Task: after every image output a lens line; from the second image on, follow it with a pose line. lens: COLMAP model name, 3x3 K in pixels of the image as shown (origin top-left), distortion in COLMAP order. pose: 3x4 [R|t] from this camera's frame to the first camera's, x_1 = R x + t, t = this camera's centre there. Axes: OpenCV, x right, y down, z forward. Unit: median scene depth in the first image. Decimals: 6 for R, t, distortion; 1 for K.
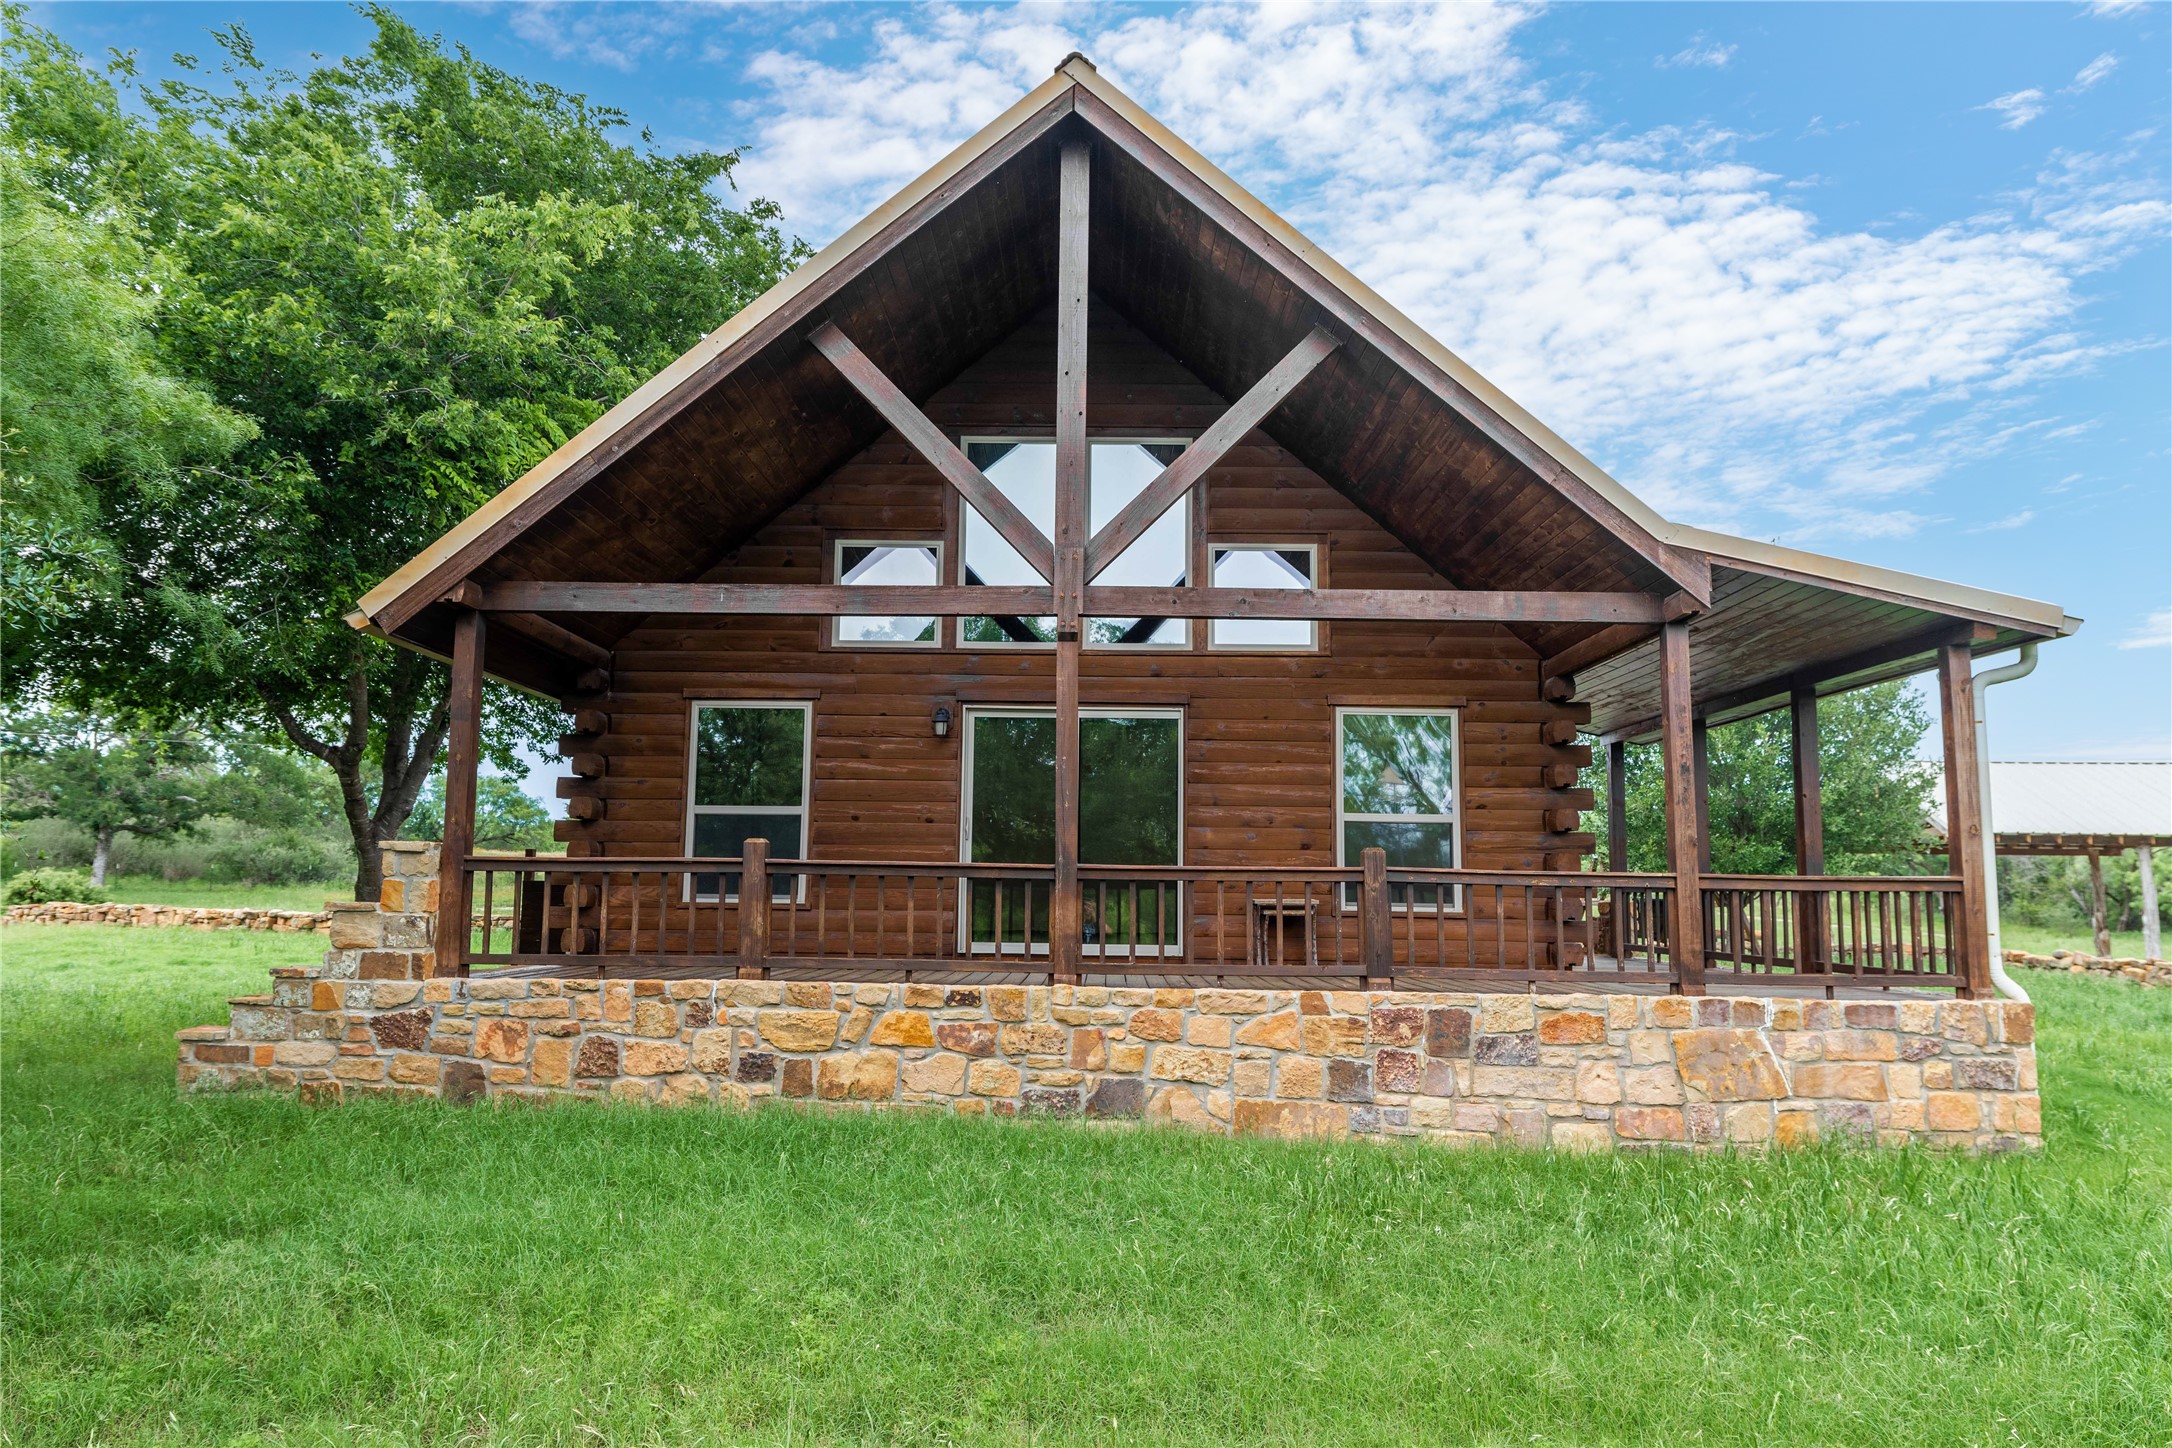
lens RADIAL K [[1542.0, 0, 1086.0], [0, 1542.0, 724.0], [0, 0, 1]] dist [0.031222, -0.062153]
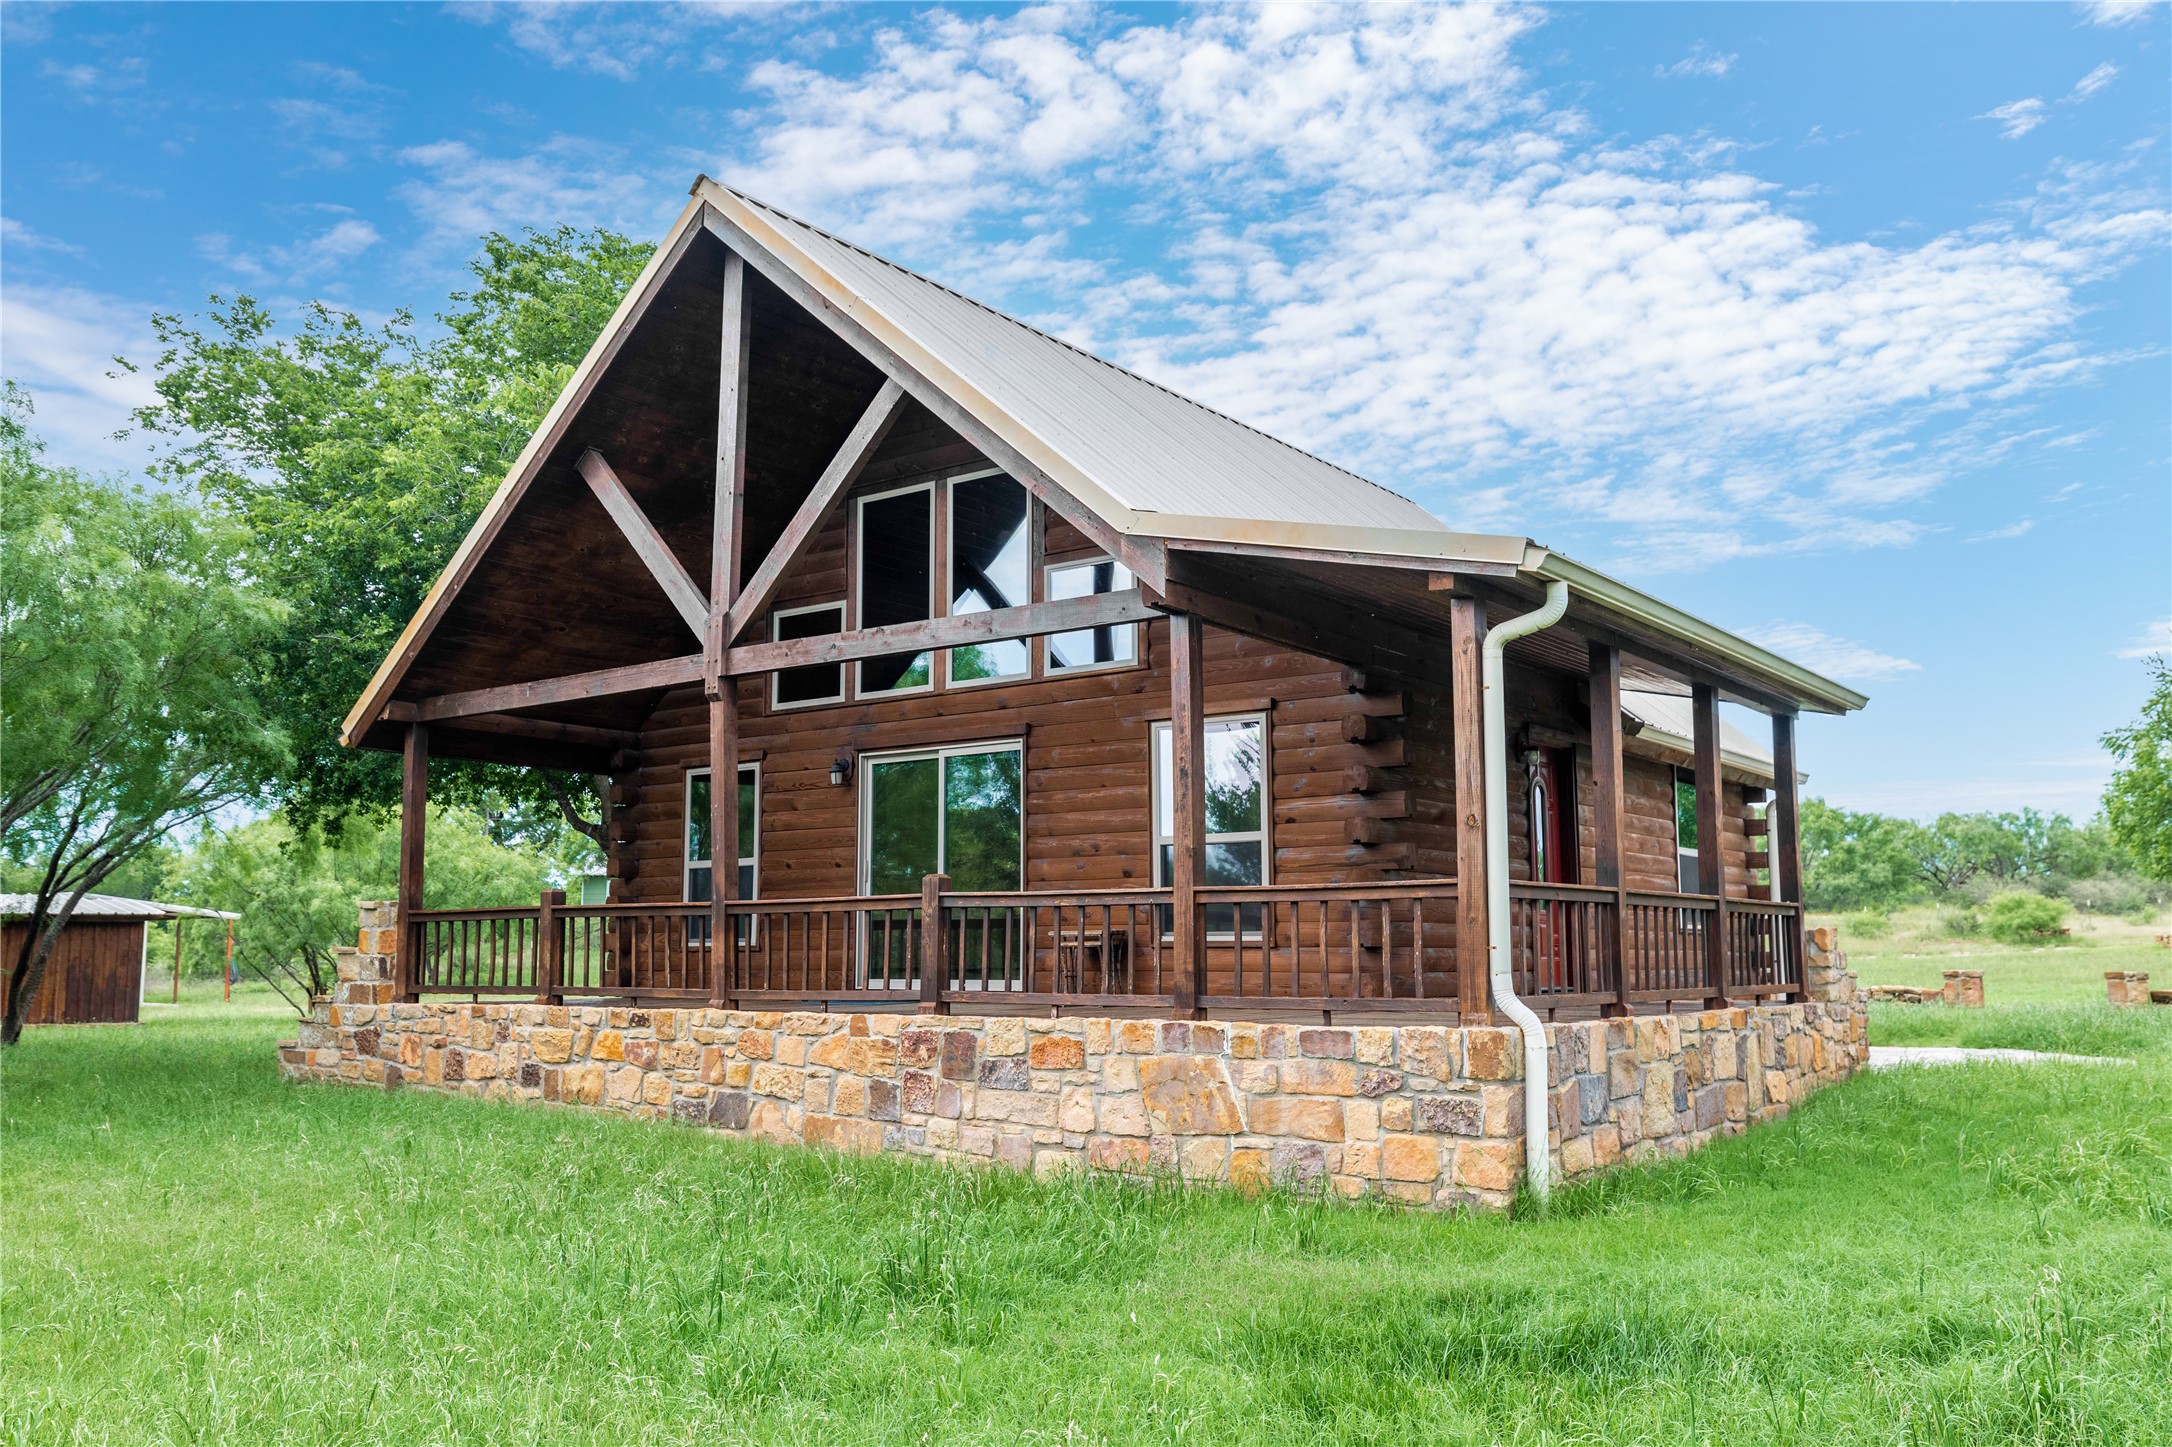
lens RADIAL K [[2018.0, 0, 1086.0], [0, 2018.0, 723.5], [0, 0, 1]] dist [0.016358, -0.011920]
pose [[0.767480, -0.090559, -0.634644, 1.148807], [0.083410, 0.995663, -0.041206, 0.046006], [0.635623, -0.021311, 0.771705, 0.045589]]
